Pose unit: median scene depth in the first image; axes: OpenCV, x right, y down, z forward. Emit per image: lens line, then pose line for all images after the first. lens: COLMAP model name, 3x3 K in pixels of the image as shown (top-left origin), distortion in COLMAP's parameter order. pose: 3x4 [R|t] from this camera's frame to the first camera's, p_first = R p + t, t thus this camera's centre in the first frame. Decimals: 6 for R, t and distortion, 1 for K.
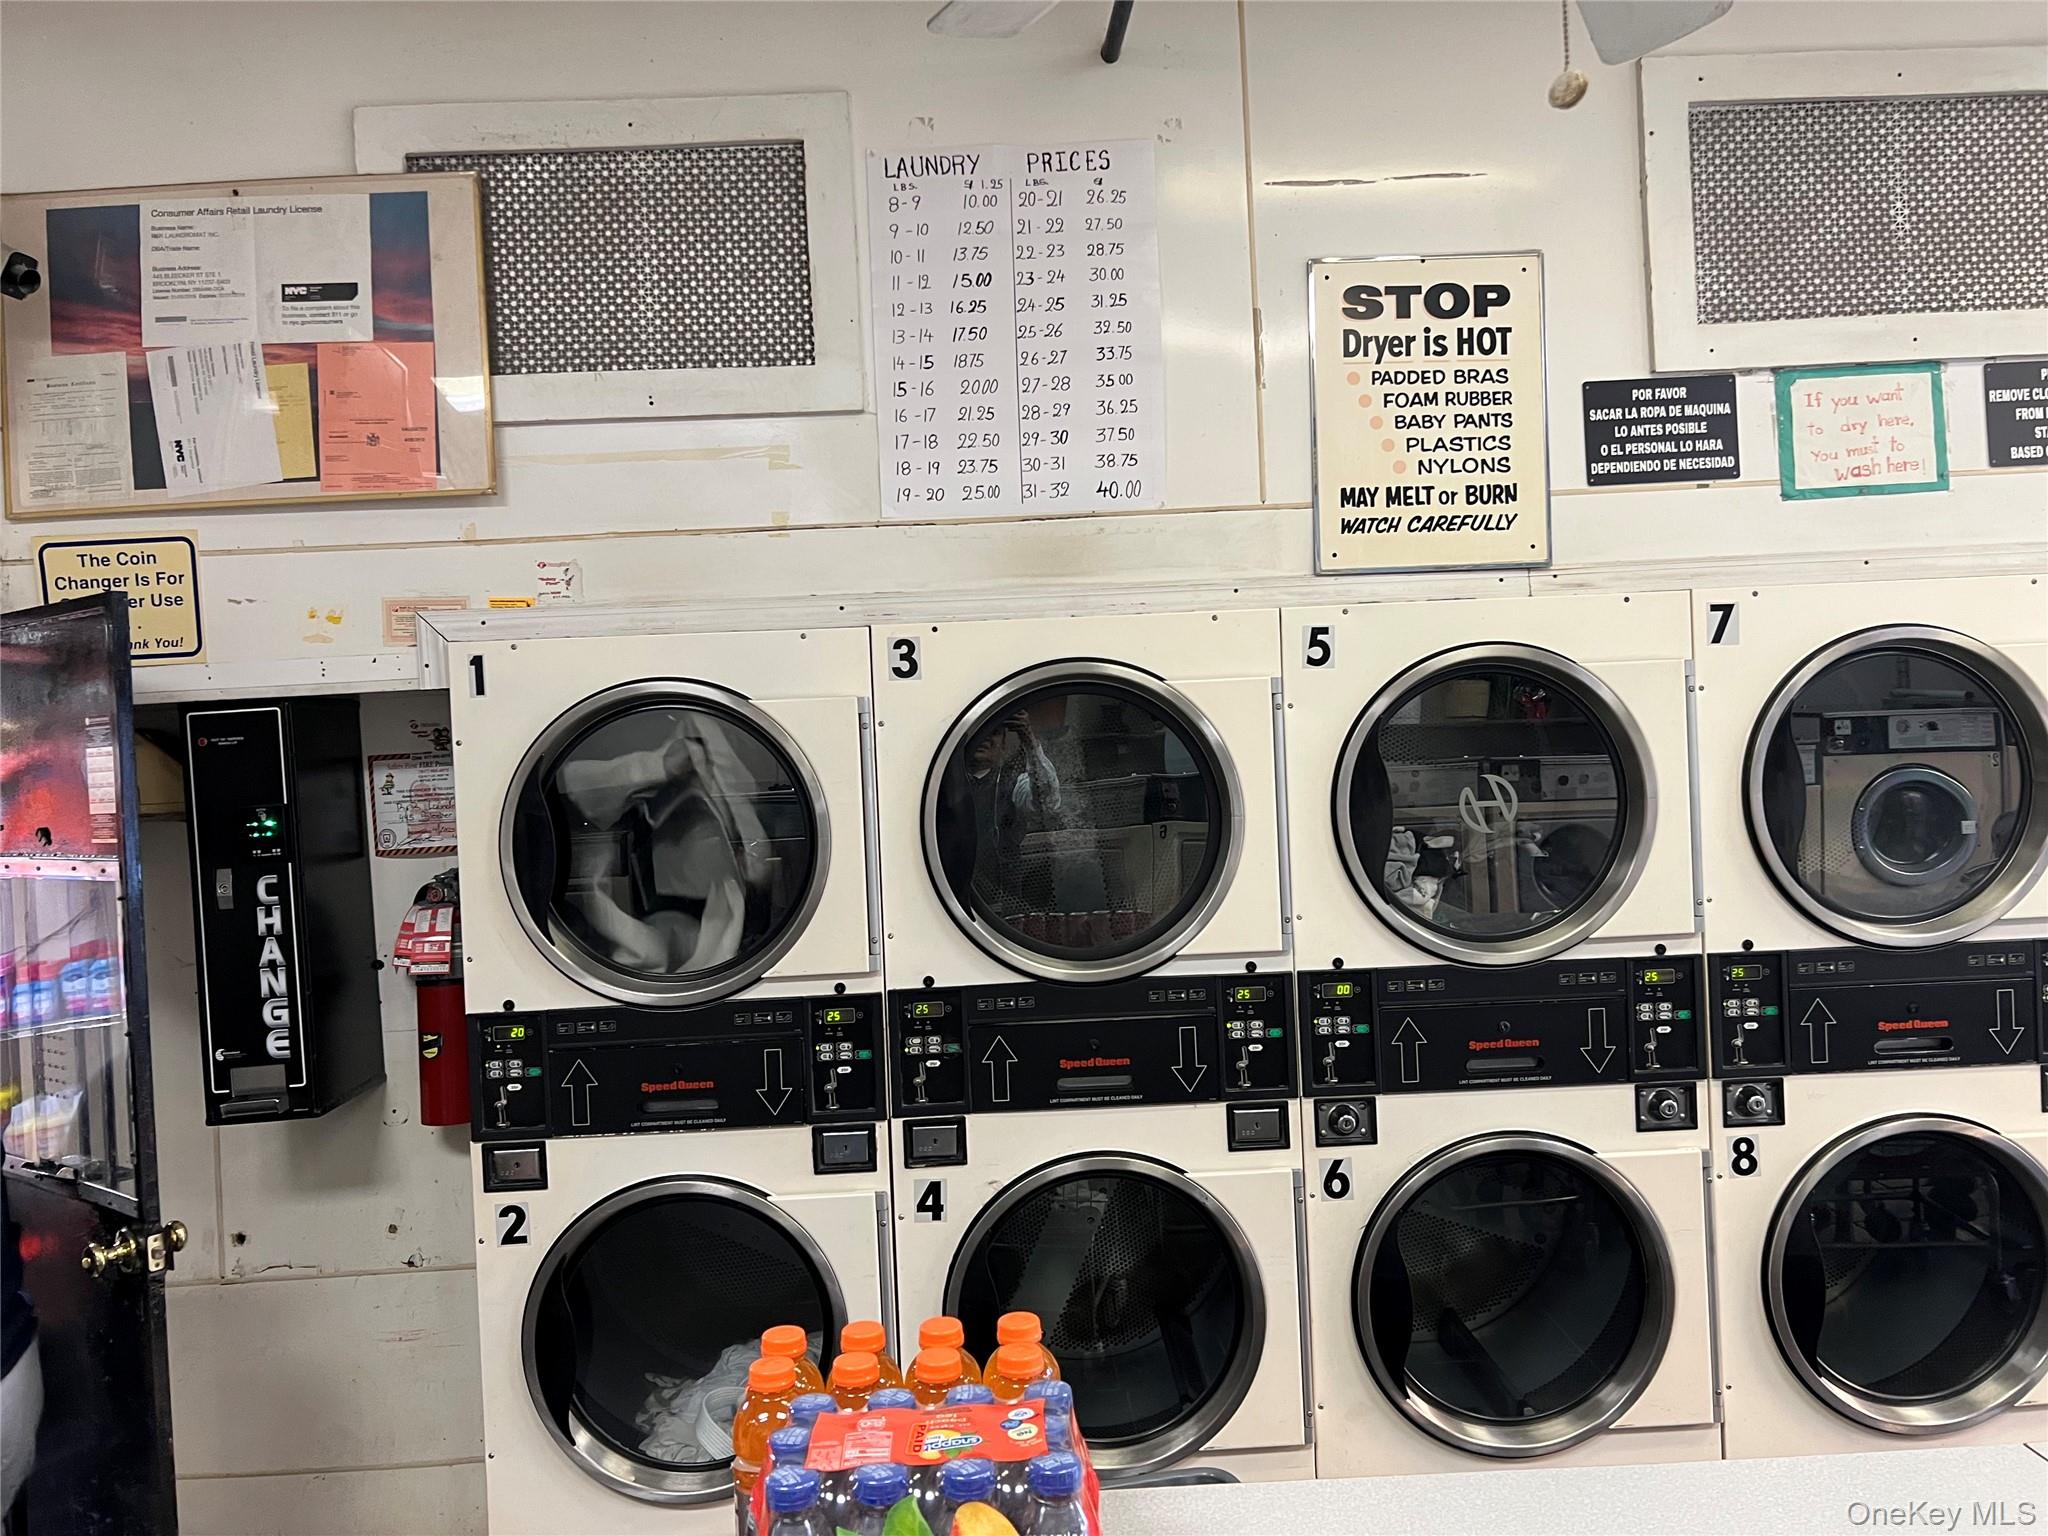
lens RADIAL K [[1543.1, 0, 1032.5], [0, 1543.1, 747.4], [0, 0, 1]] dist [0.049950, -0.056713]
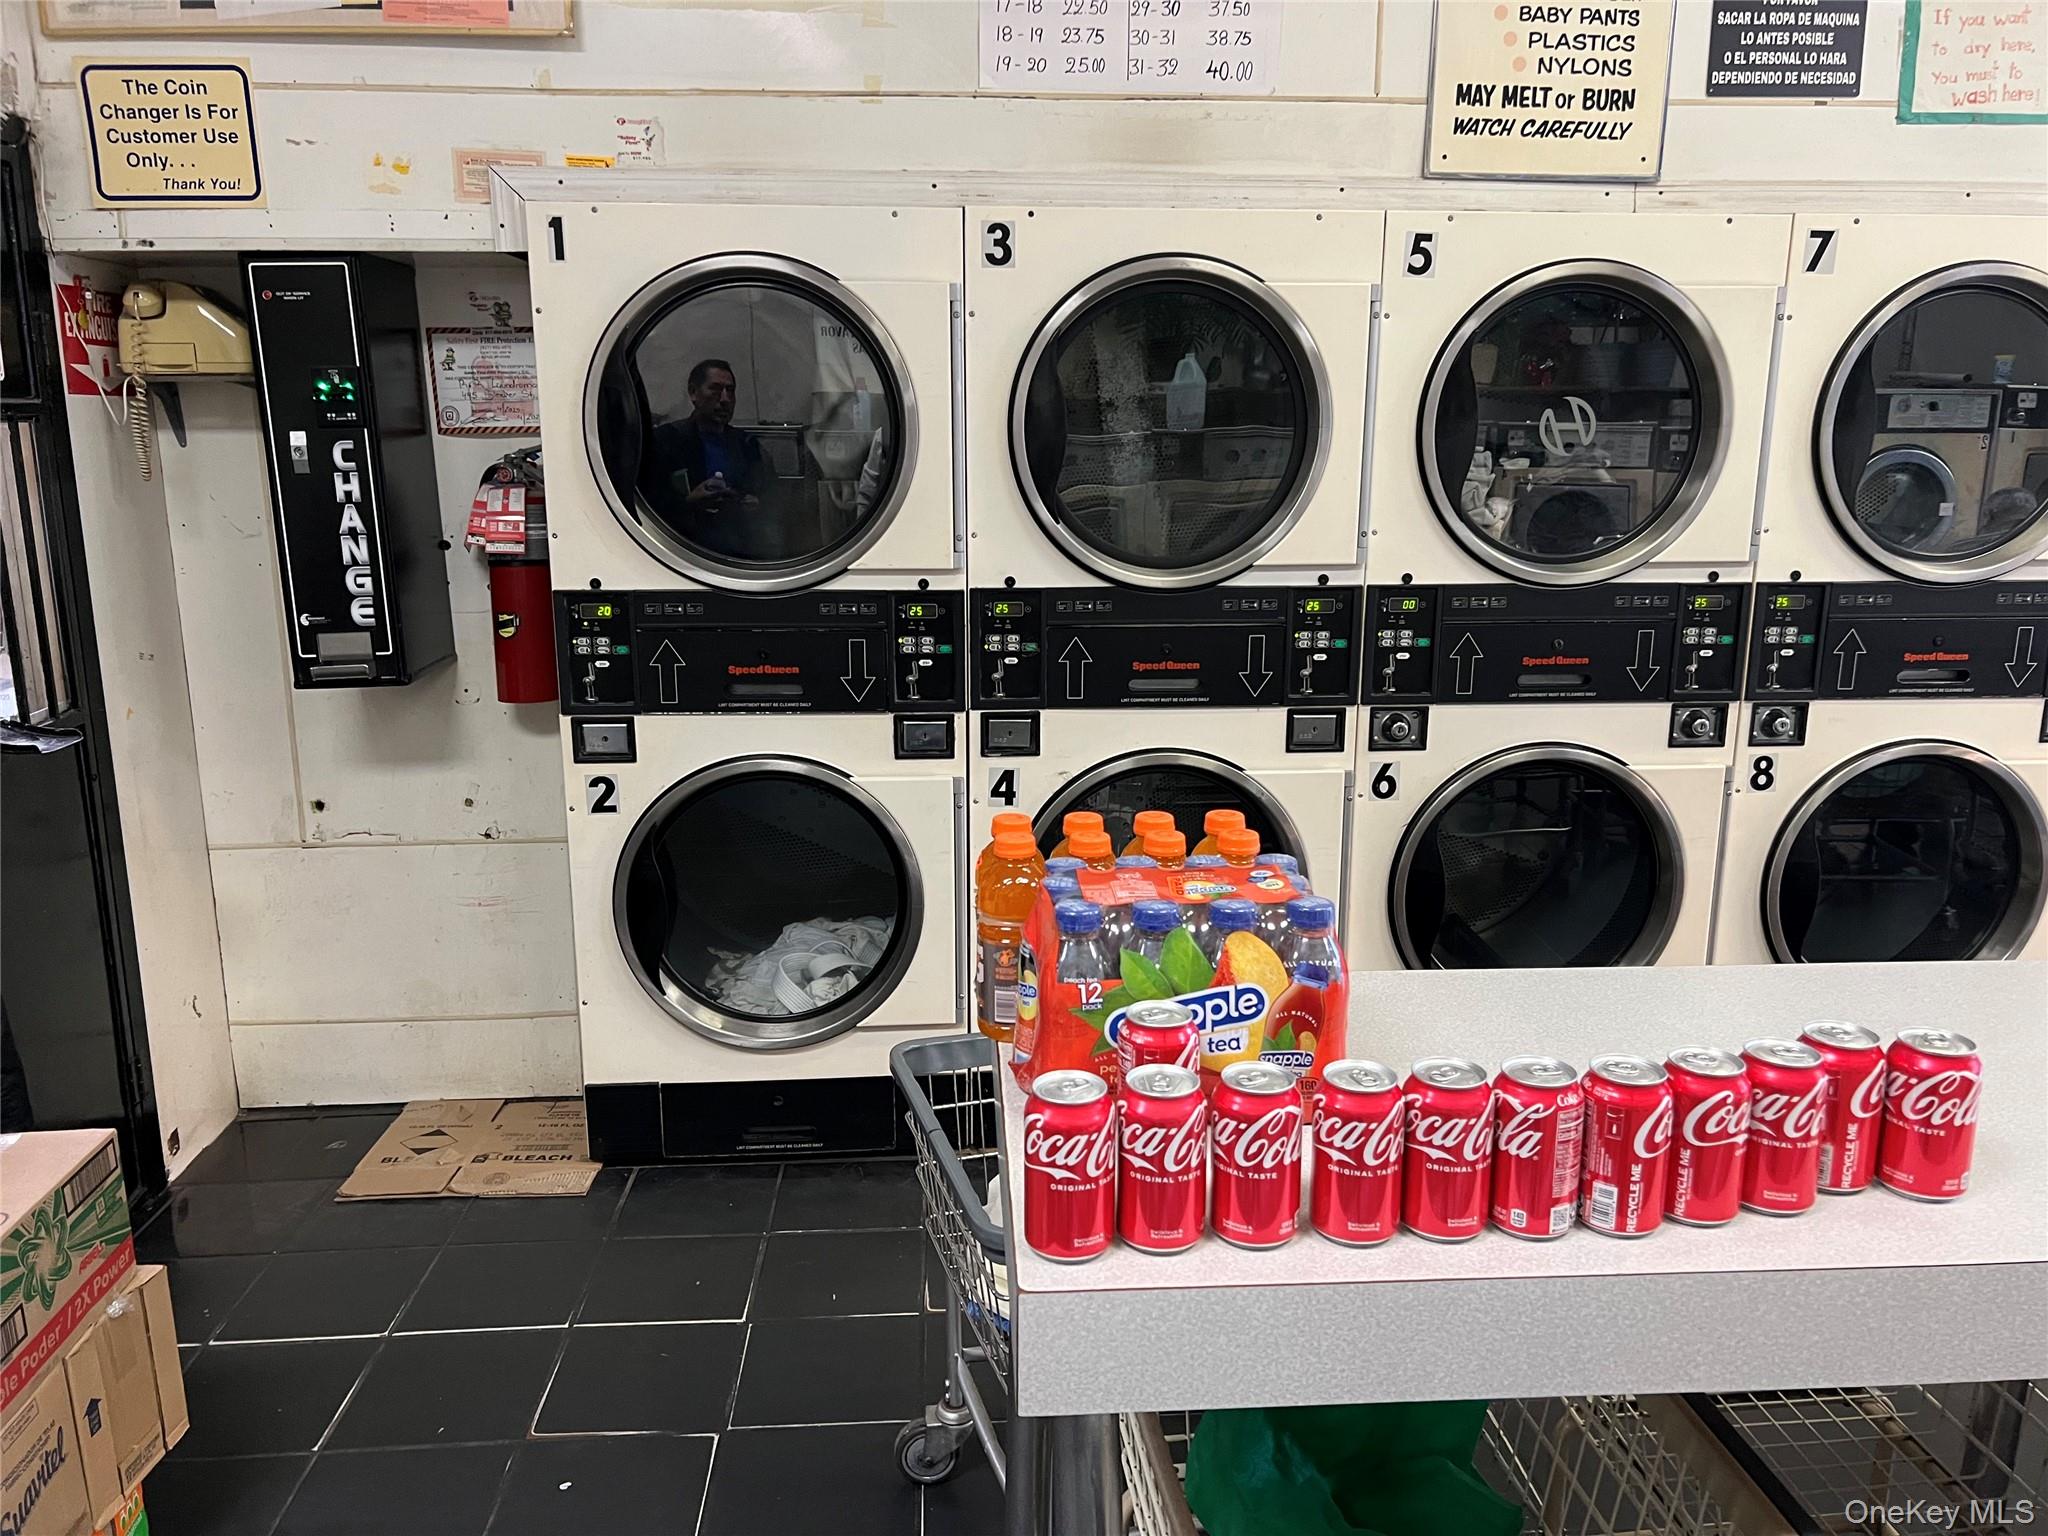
lens RADIAL K [[1543.1, 0, 1048.0], [0, 1543.1, 751.2], [0, 0, 1]] dist [0.049950, -0.056713]
pose [[0.997976, 0.035660, 0.052648, -0.091016], [-0.045768, 0.977607, 0.205402, 0.051139], [-0.044144, -0.207396, 0.977260, -0.020607]]
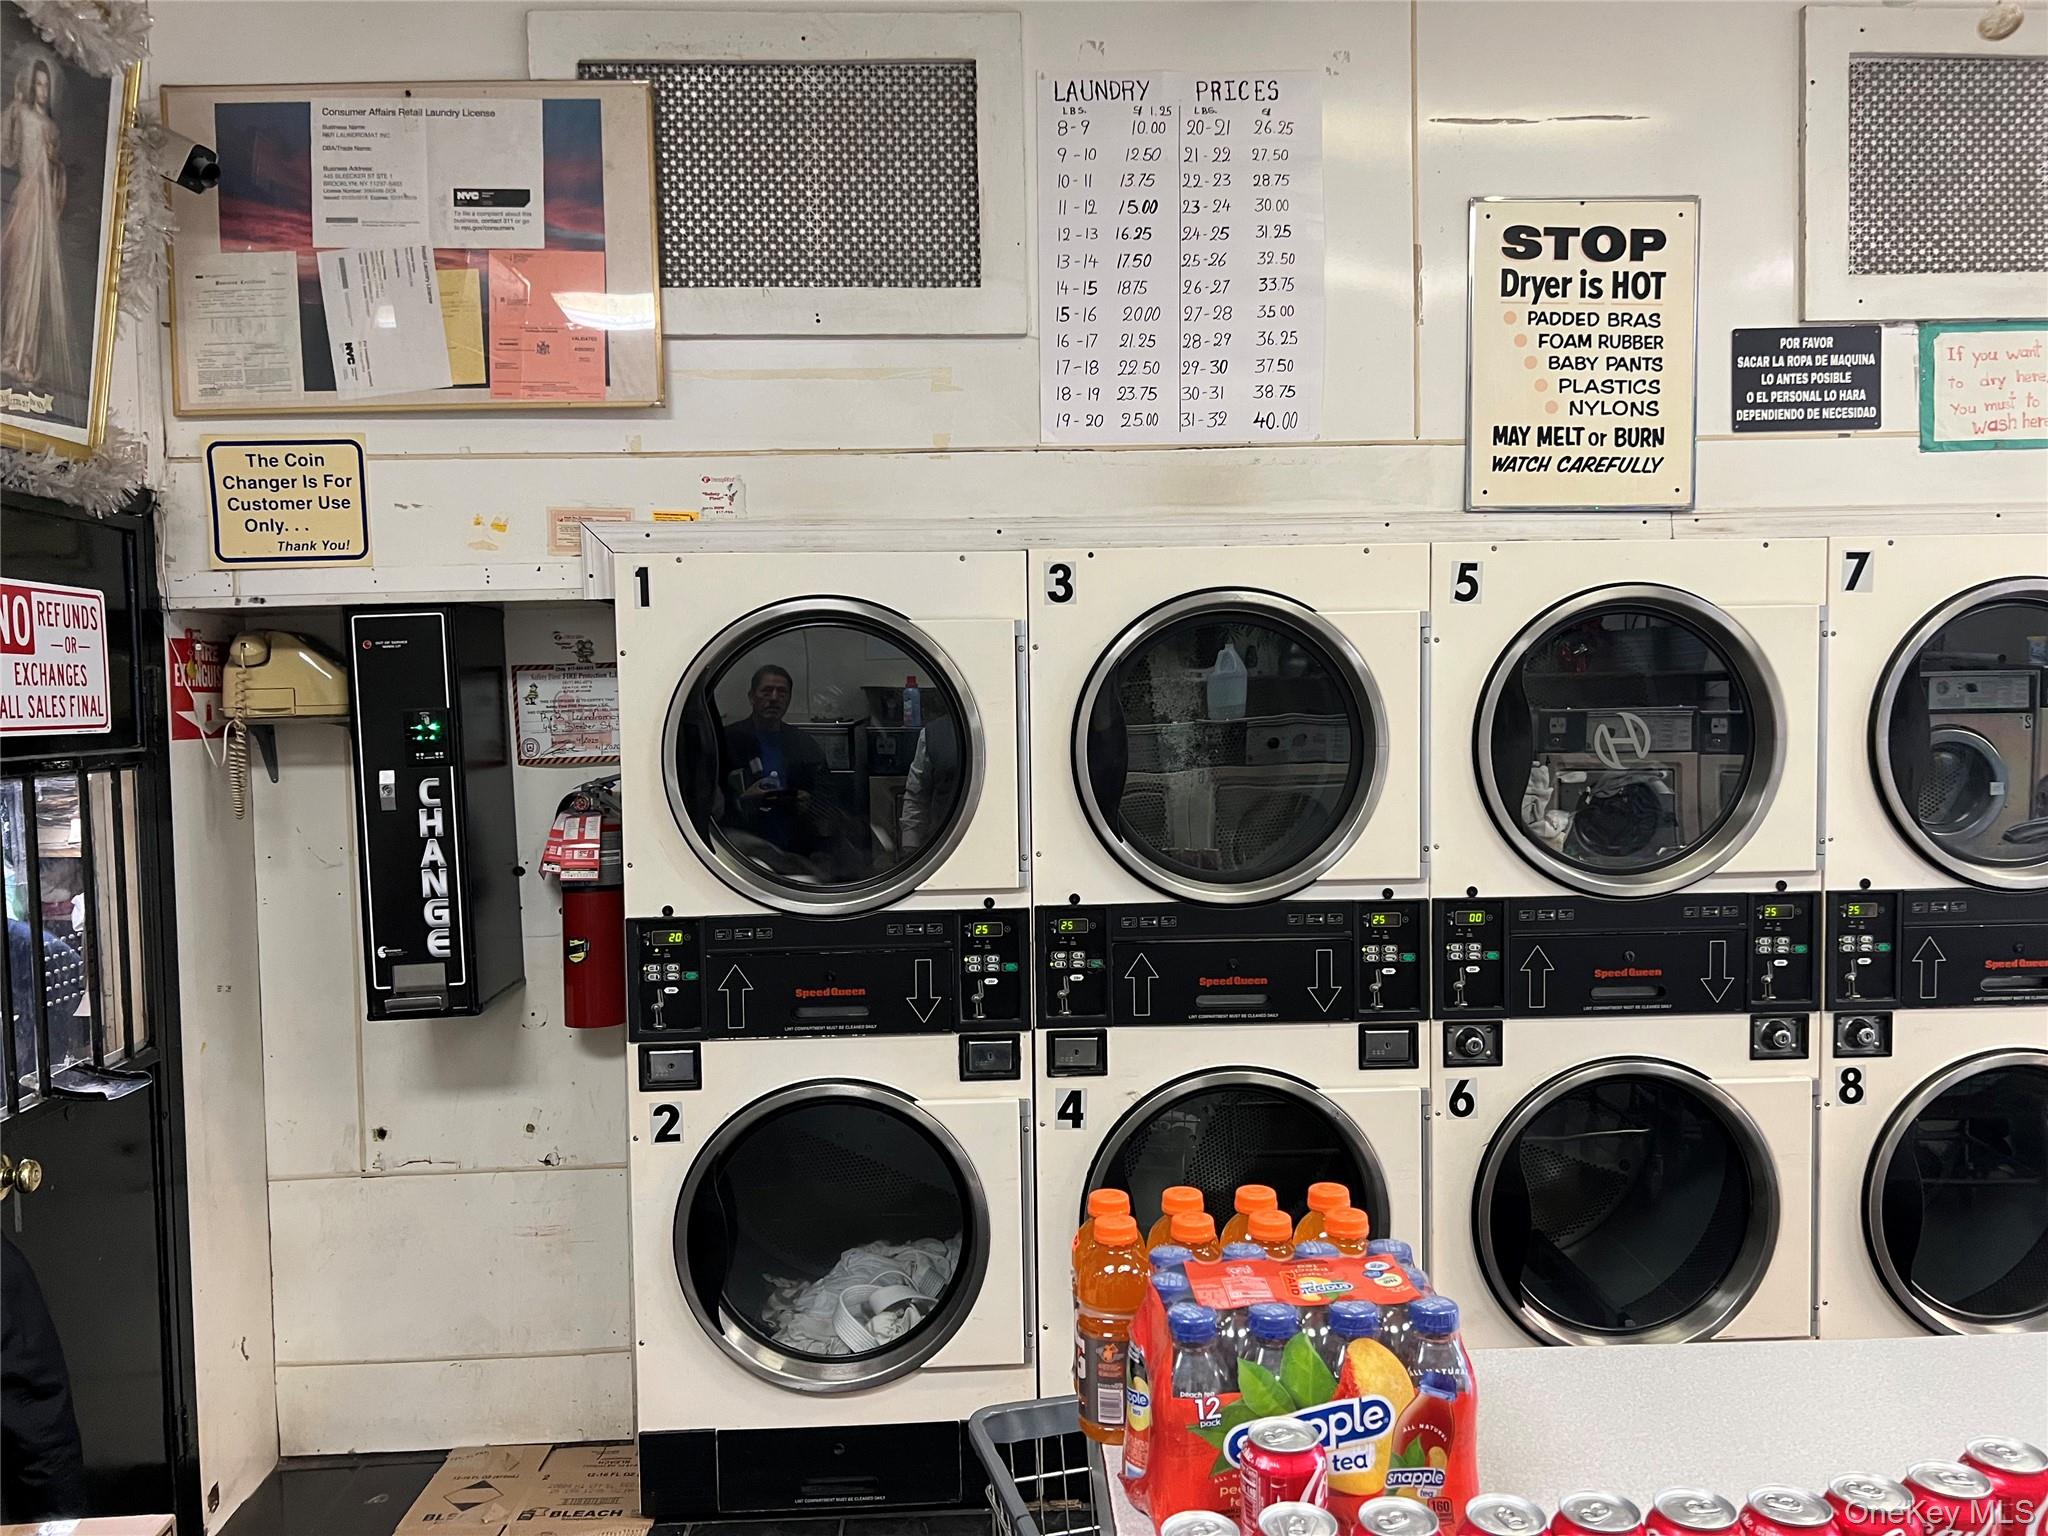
lens RADIAL K [[1543.1, 0, 1043.5], [0, 1543.1, 760.0], [0, 0, 1]] dist [0.049950, -0.056713]
pose [[0.999435, 0.026681, 0.020461, -0.110681], [-0.027508, 0.998770, 0.041245, 0.017254], [-0.019335, -0.041784, 0.998940, -0.021136]]
